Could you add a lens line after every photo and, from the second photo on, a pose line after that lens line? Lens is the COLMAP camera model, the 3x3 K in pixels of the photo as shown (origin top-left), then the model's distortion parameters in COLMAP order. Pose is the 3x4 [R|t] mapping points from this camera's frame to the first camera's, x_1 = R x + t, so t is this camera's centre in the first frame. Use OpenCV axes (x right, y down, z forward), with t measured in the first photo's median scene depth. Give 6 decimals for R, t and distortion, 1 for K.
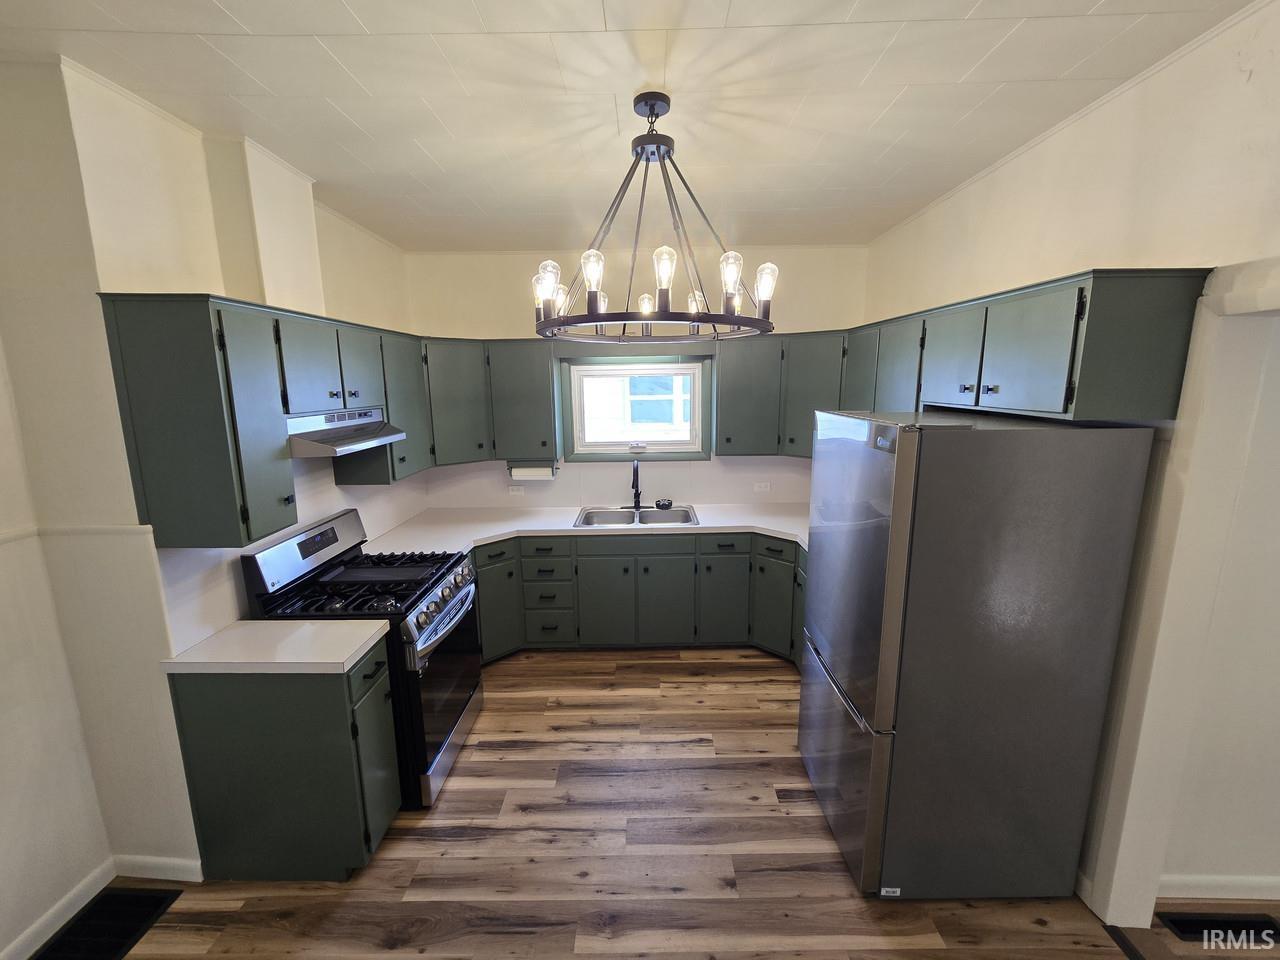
lens RADIAL K [[522.8, 0, 642.3], [0, 522.8, 477.9], [0, 0, 1]] dist [0.000381, -0.001339]
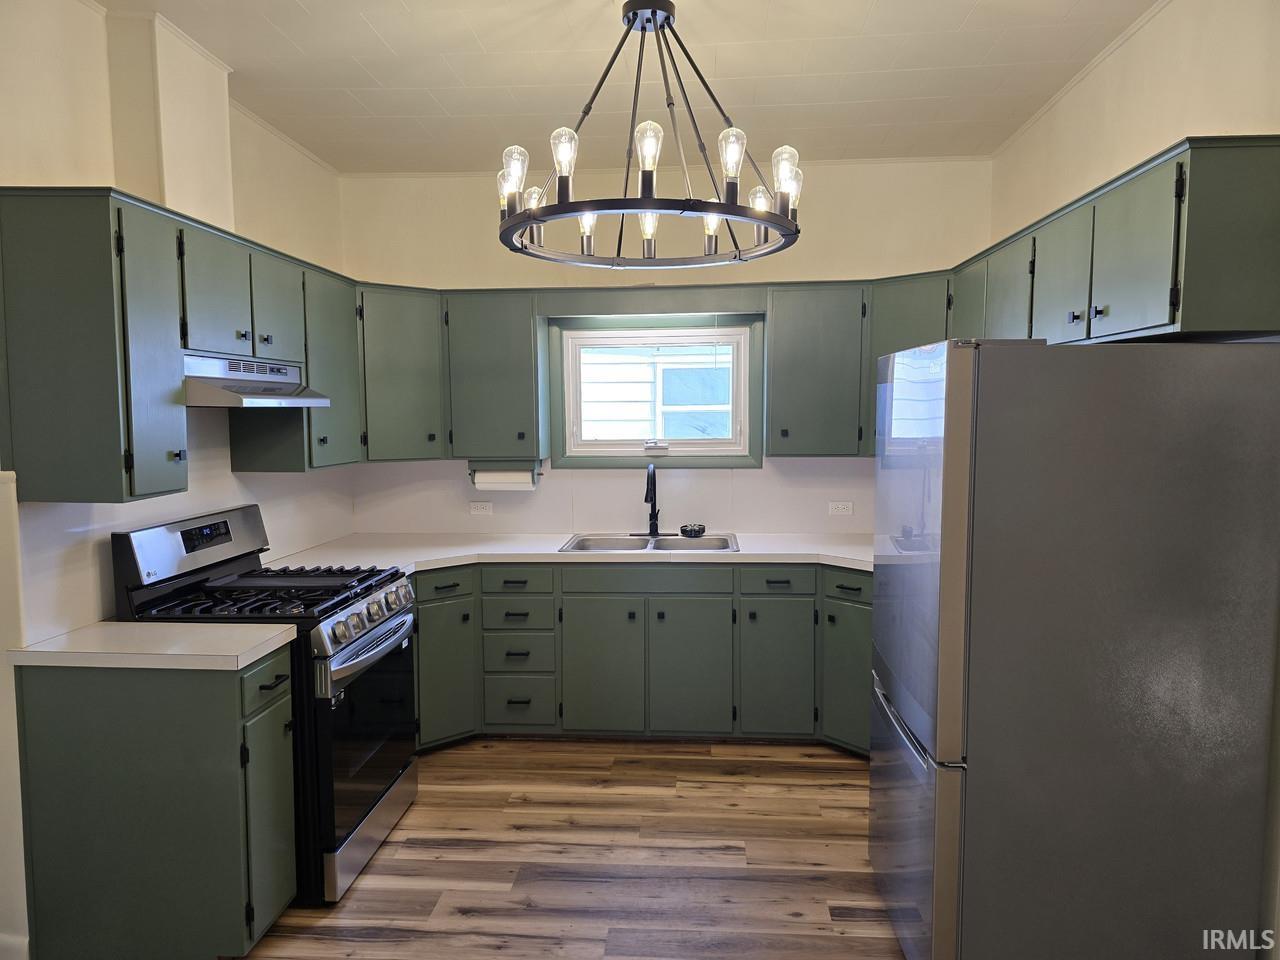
lens RADIAL K [[846.9, 0, 641.3], [0, 846.9, 482.6], [0, 0, 1]] dist [0.033541, -0.019378]
pose [[0.997725, 0.013812, -0.065980, 0.073280], [-0.019962, 0.995421, -0.093477, 0.148389], [0.064387, 0.094582, 0.993433, -0.169346]]
